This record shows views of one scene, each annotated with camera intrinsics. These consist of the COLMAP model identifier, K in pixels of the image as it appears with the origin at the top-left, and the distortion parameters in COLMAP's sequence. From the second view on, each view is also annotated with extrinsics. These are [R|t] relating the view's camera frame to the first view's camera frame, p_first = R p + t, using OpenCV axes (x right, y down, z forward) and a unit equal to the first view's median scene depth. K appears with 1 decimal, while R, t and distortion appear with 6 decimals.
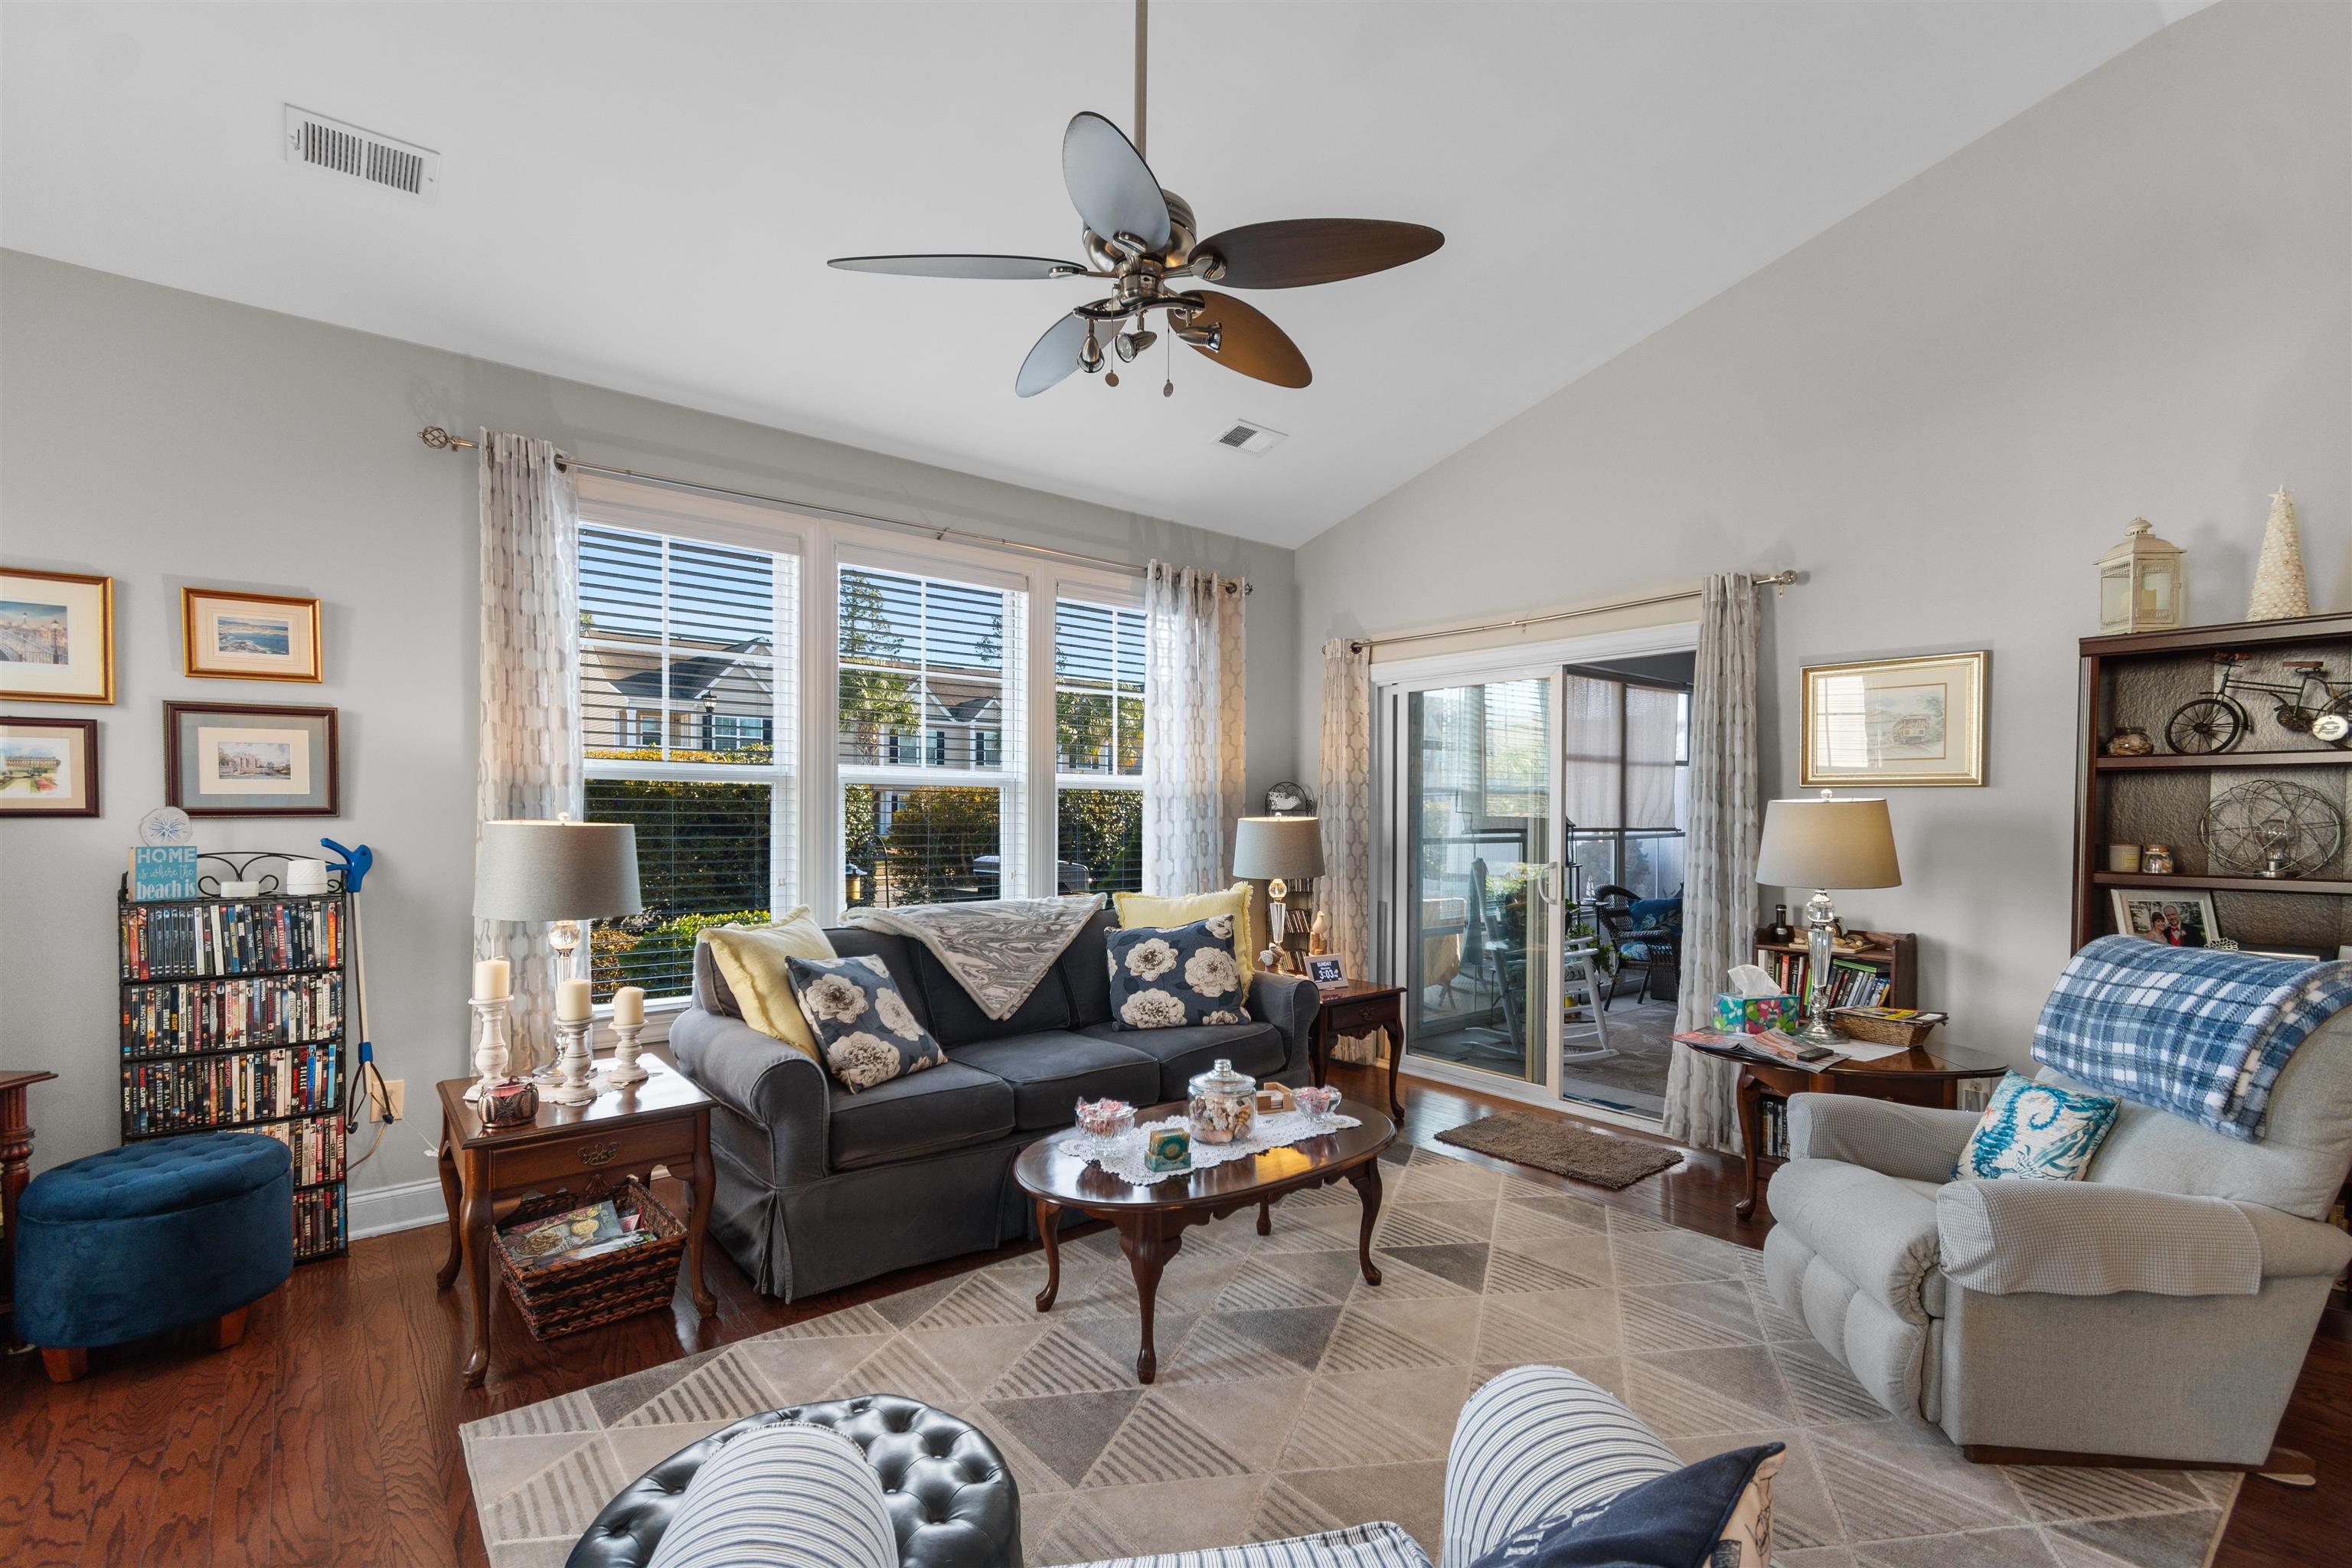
lens RADIAL K [[1056.3, 0, 1181.4], [0, 1056.3, 818.7], [0, 0, 1]] dist [0.002744, 0.000326]
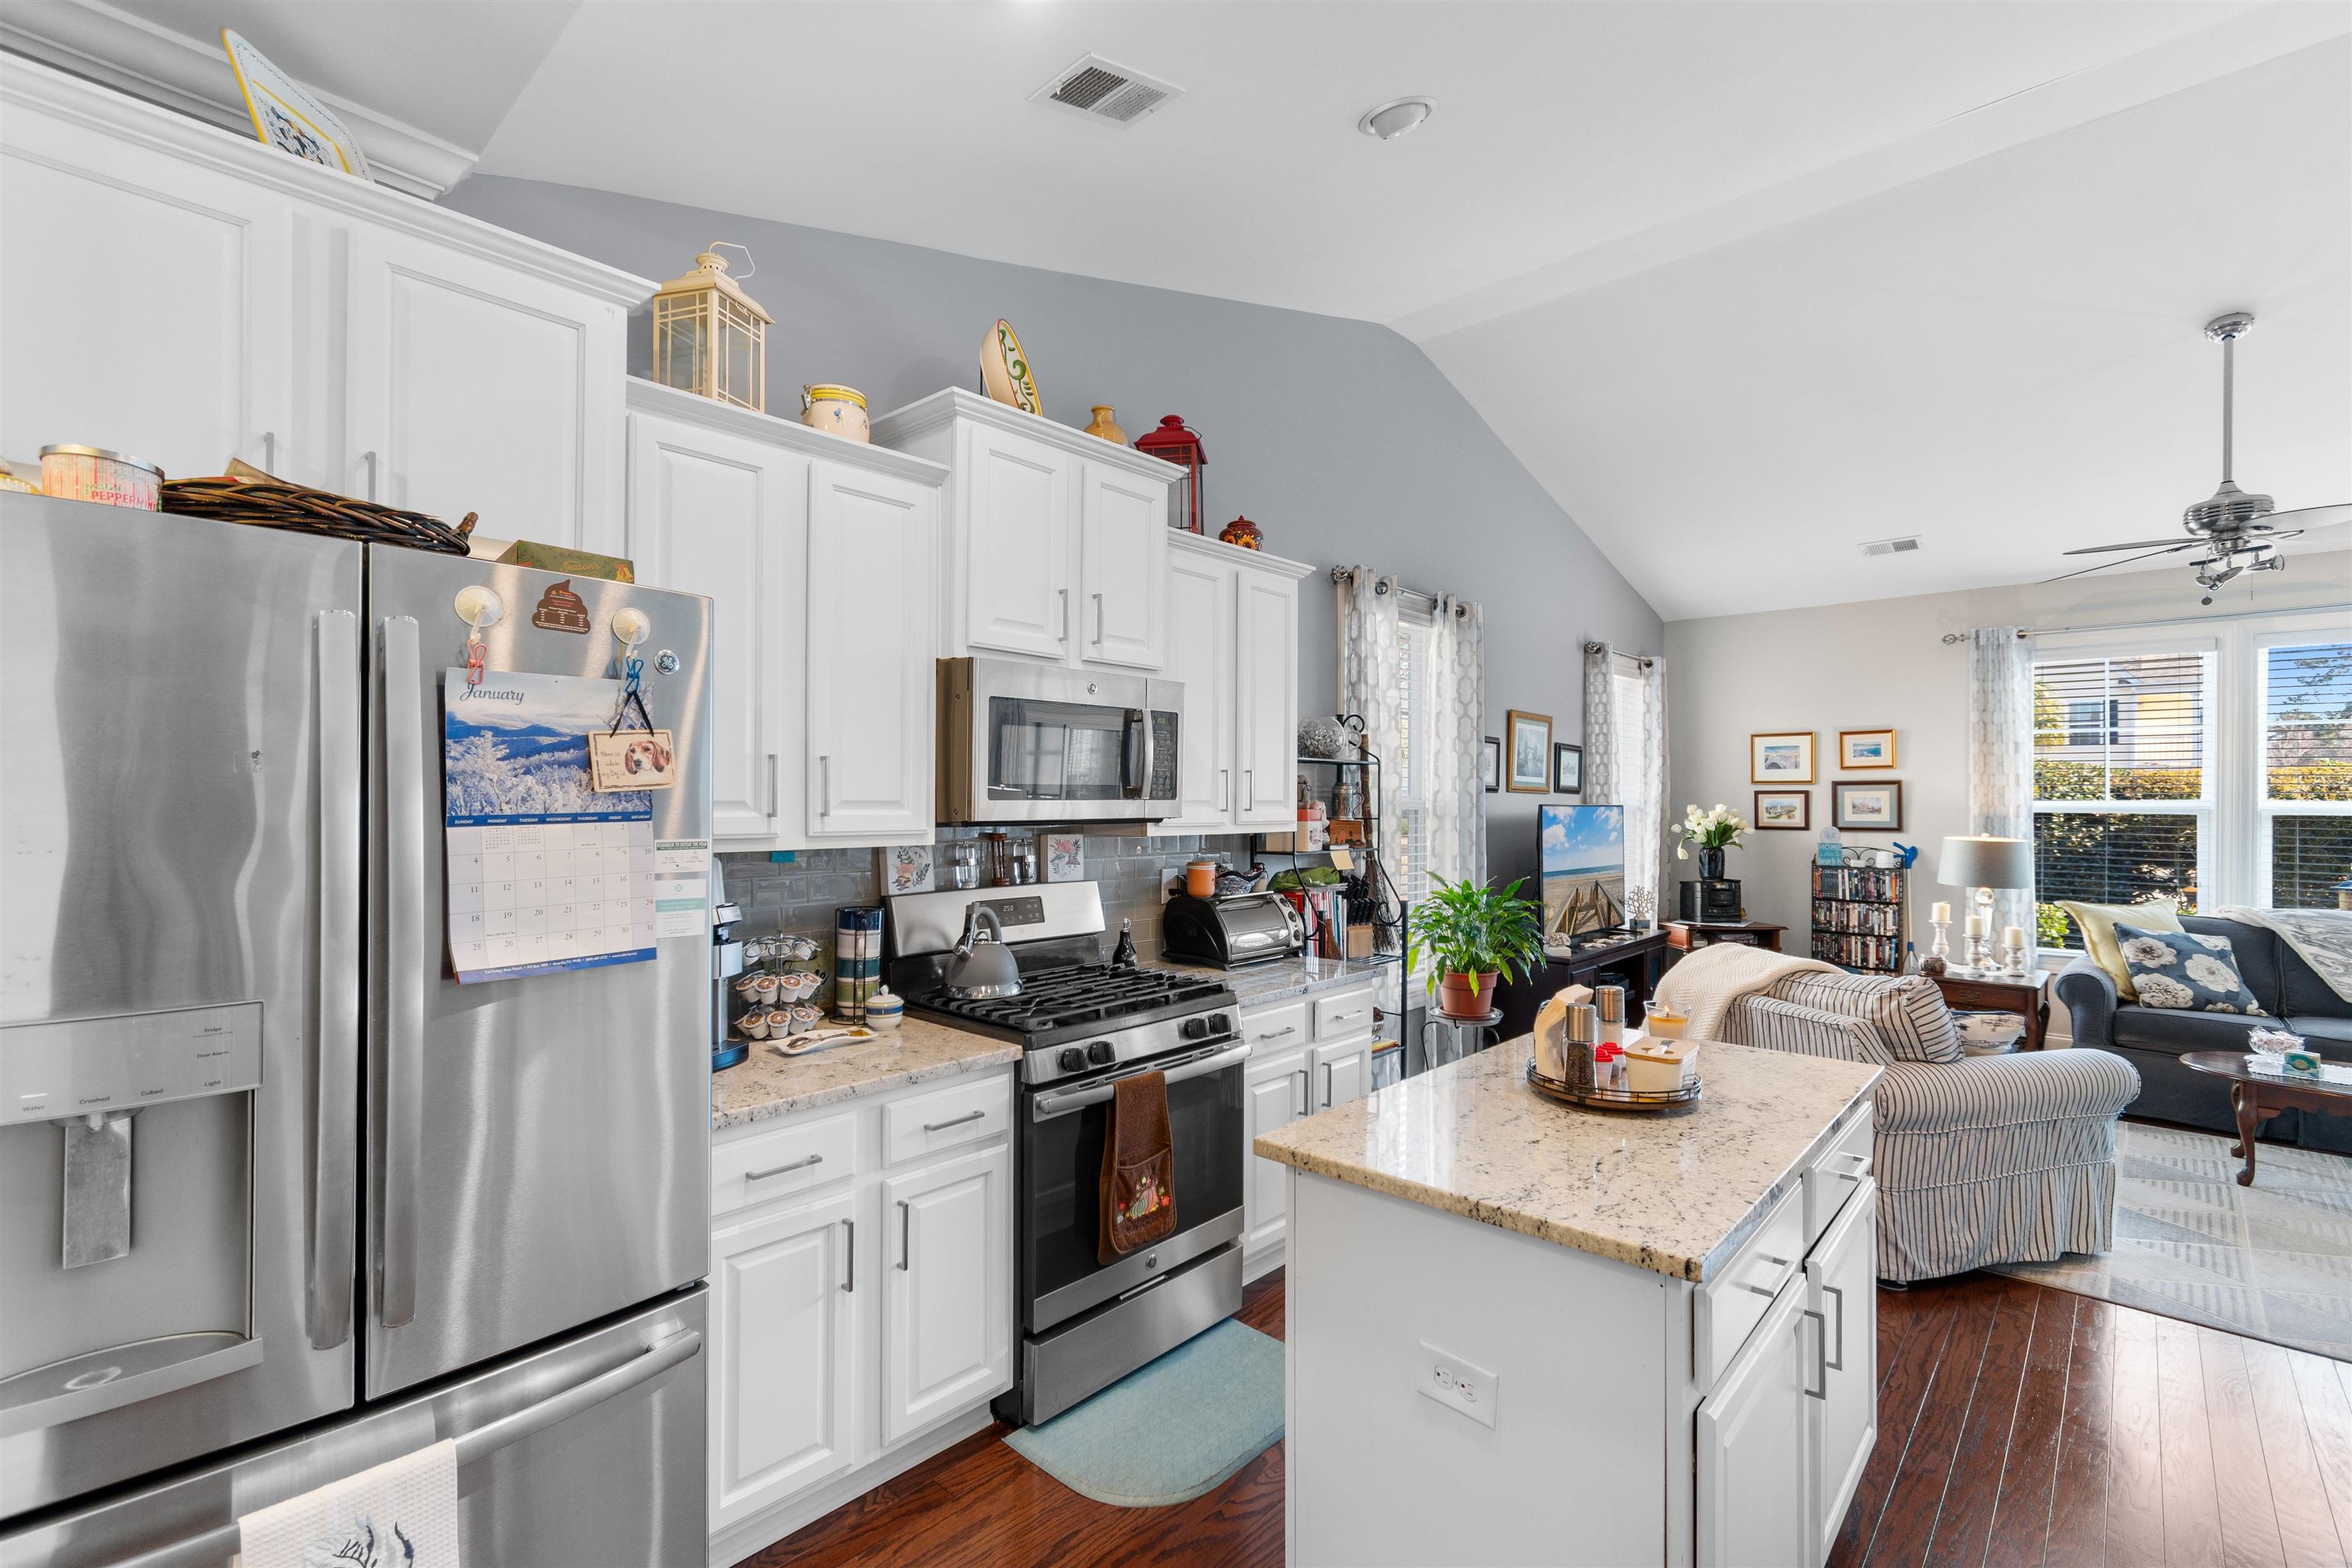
lens RADIAL K [[1056.3, 0, 1160.6], [0, 1056.3, 800.3], [0, 0, 1]] dist [0.002744, 0.000326]
pose [[0.122761, -0.001305, -0.992435, 1.136395], [-0.012178, 0.999922, -0.002822, -0.042391], [0.992362, 0.012433, 0.122736, -0.732961]]
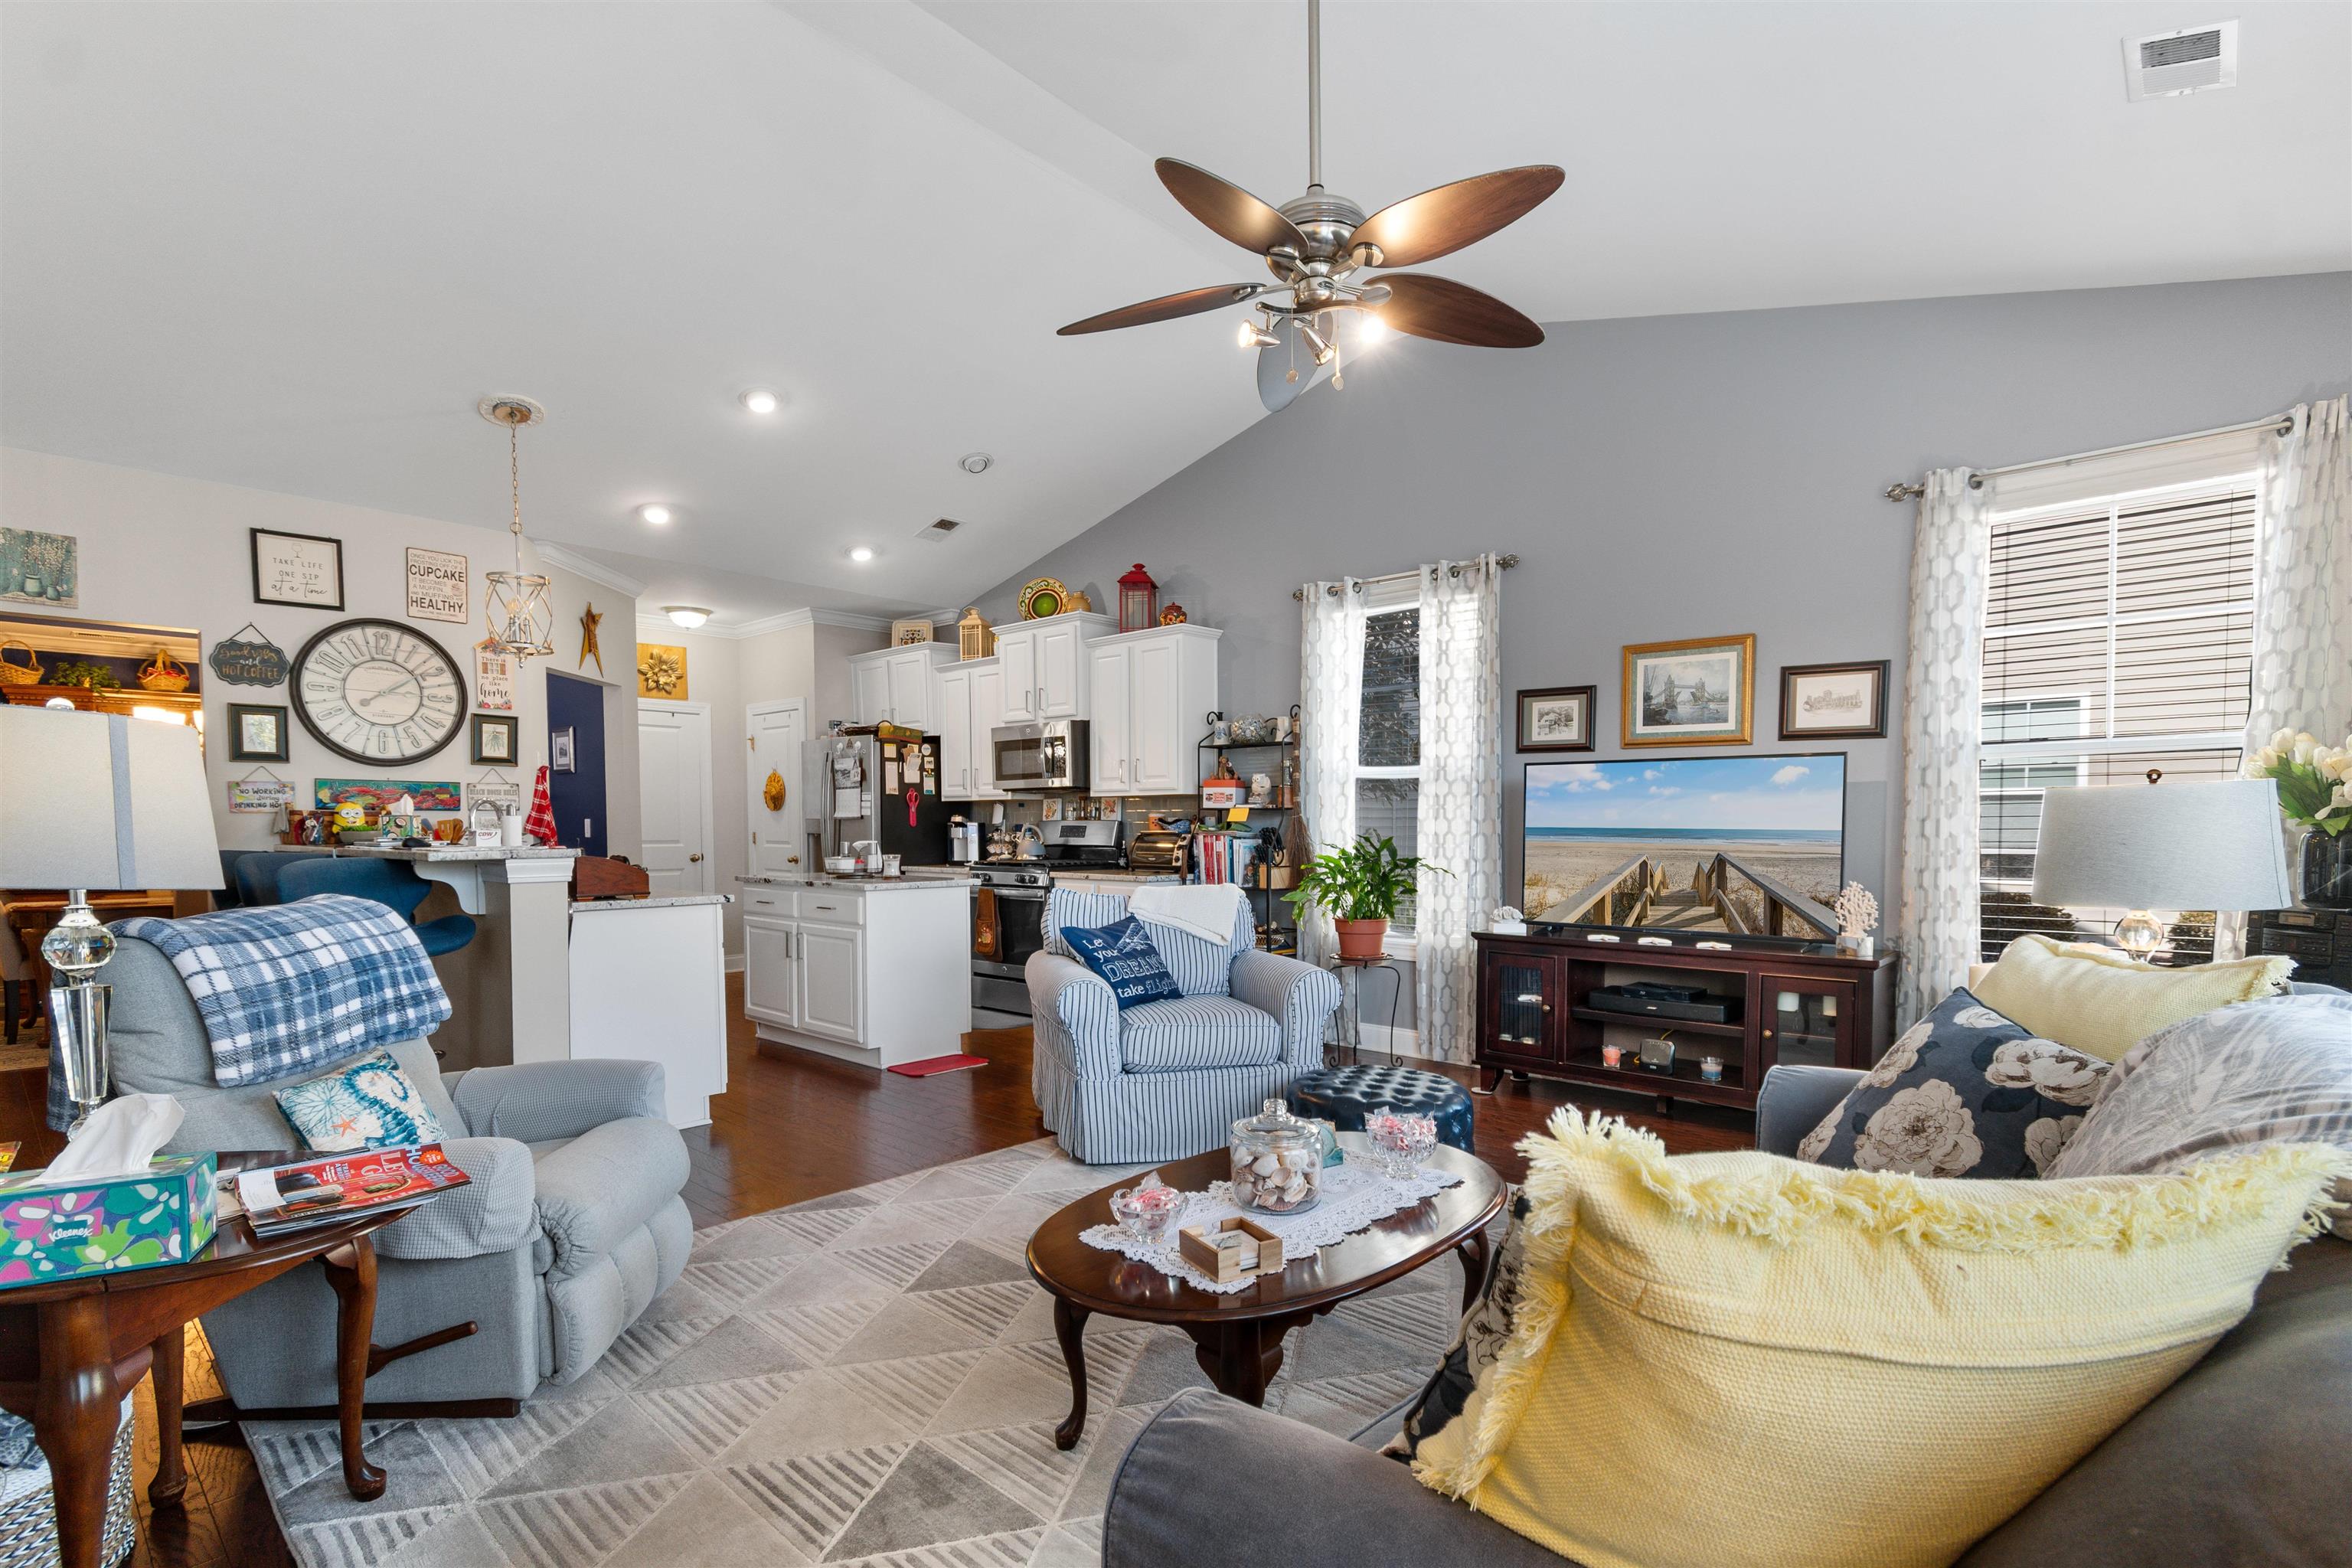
lens RADIAL K [[1104.3, 0, 1170.2], [0, 1104.3, 875.4], [0, 0, 1]] dist [0.006286, 0.000361]
pose [[-0.990967, 0.009797, -0.133746, 0.266434], [0.001672, 0.998153, 0.060731, 0.012610], [0.134094, 0.059959, -0.989153, 1.522637]]
